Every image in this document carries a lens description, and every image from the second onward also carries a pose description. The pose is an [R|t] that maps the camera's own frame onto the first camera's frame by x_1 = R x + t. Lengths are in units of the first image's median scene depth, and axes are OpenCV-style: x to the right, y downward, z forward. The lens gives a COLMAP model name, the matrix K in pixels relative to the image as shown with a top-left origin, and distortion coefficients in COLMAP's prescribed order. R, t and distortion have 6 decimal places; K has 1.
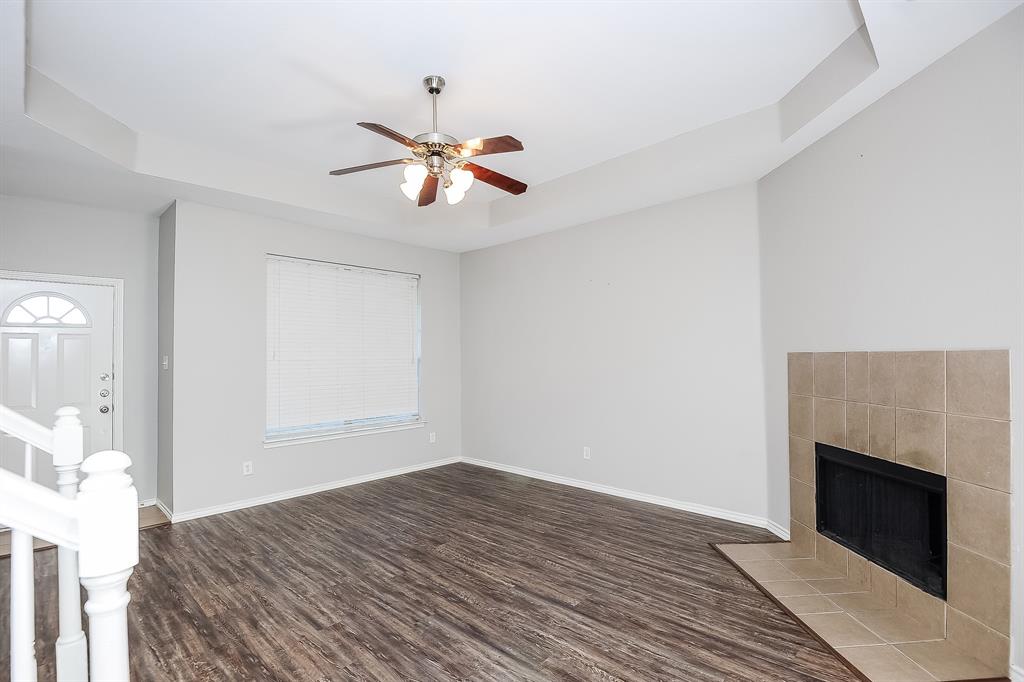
lens RADIAL K [[474.1, 0, 507.0], [0, 474.1, 348.3], [0, 0, 1]] dist [-0.000806, -0.000462]
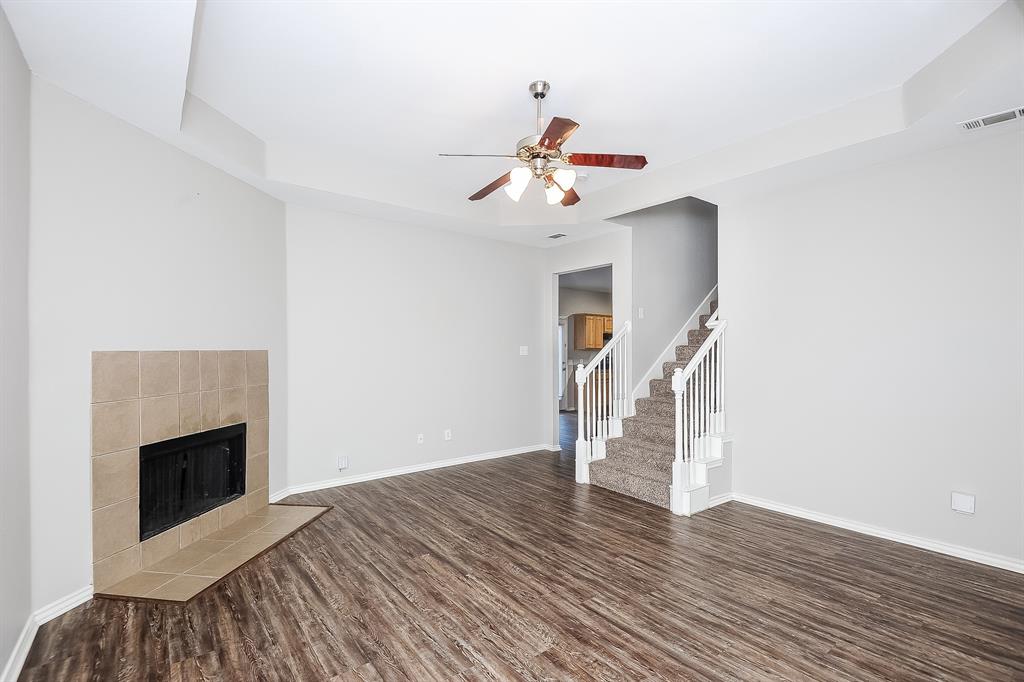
lens RADIAL K [[474.1, 0, 510.9], [0, 474.1, 346.4], [0, 0, 1]] dist [-0.000806, -0.000462]
pose [[-0.989096, 0.015388, 0.146467, -0.240852], [0.012438, 0.999701, -0.021034, 0.031221], [-0.146747, -0.018983, -0.988992, 2.045997]]
